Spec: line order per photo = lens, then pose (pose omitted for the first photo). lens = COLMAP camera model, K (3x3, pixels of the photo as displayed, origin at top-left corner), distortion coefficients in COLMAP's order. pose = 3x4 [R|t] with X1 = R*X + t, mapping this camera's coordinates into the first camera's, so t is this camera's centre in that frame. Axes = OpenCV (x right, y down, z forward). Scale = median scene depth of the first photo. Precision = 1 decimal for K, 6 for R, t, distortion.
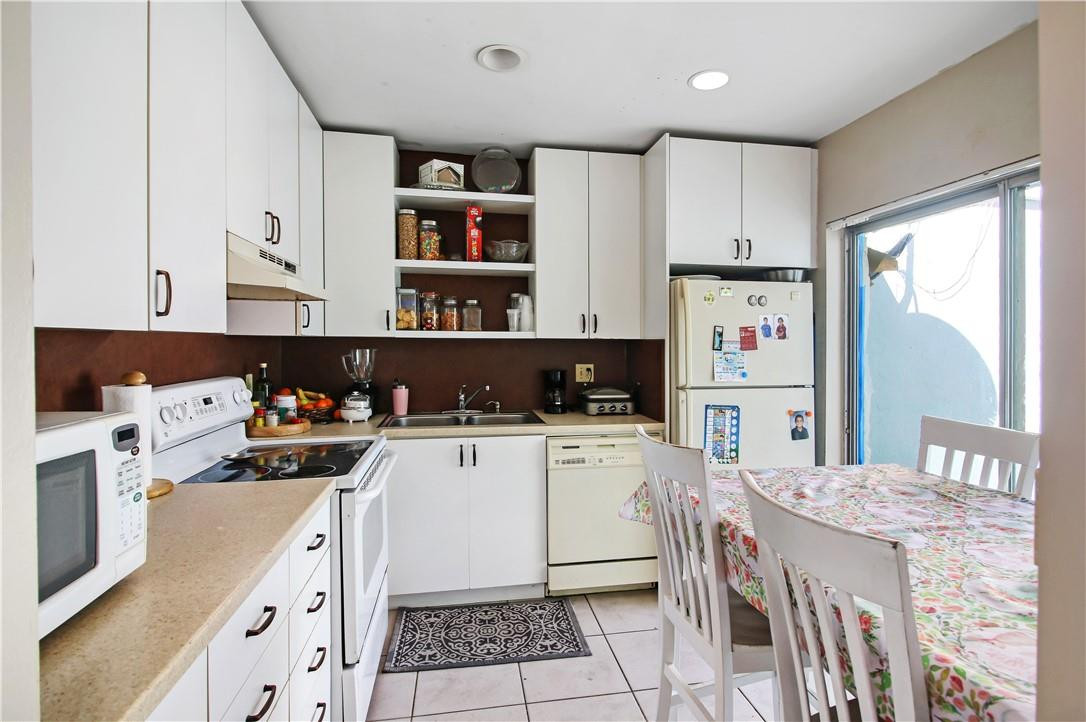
lens RADIAL K [[543.5, 0, 547.0], [0, 543.5, 342.0], [0, 0, 1]] dist [0.044742, -0.000949]
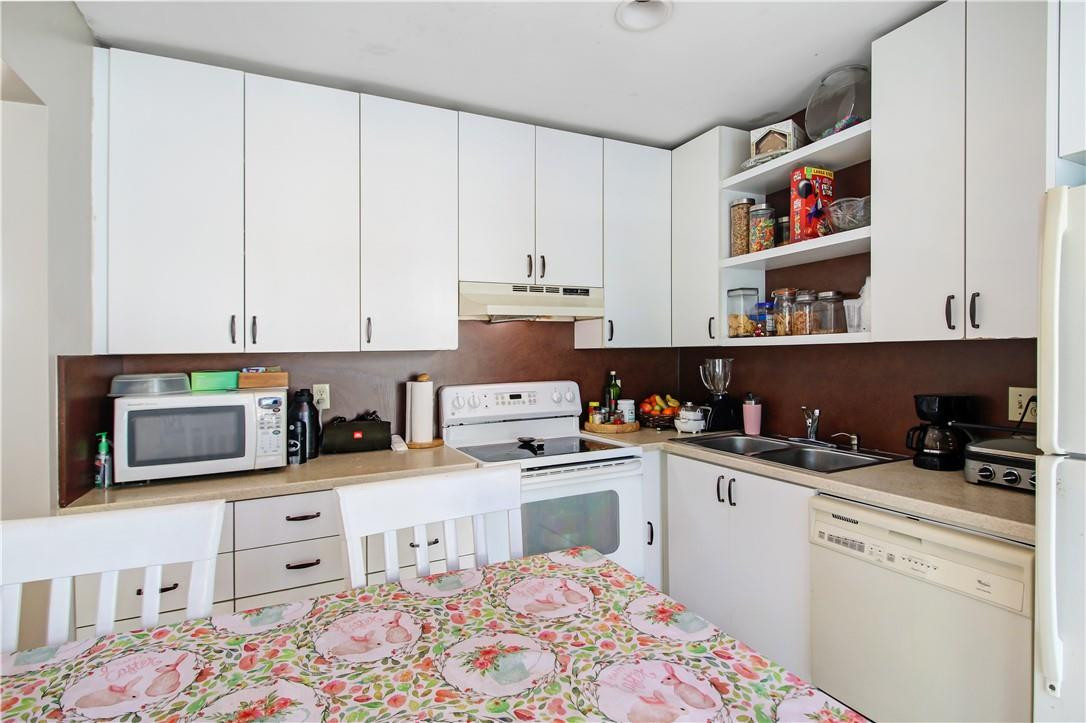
lens RADIAL K [[533.9, 0, 539.9], [0, 533.9, 354.8], [0, 0, 1]] dist [-0.002063, -0.000629]
pose [[0.278561, -0.008003, -0.960385, 0.472551], [0.017383, 0.999843, -0.003290, 0.003570], [0.960261, -0.015778, 0.278657, 0.450268]]
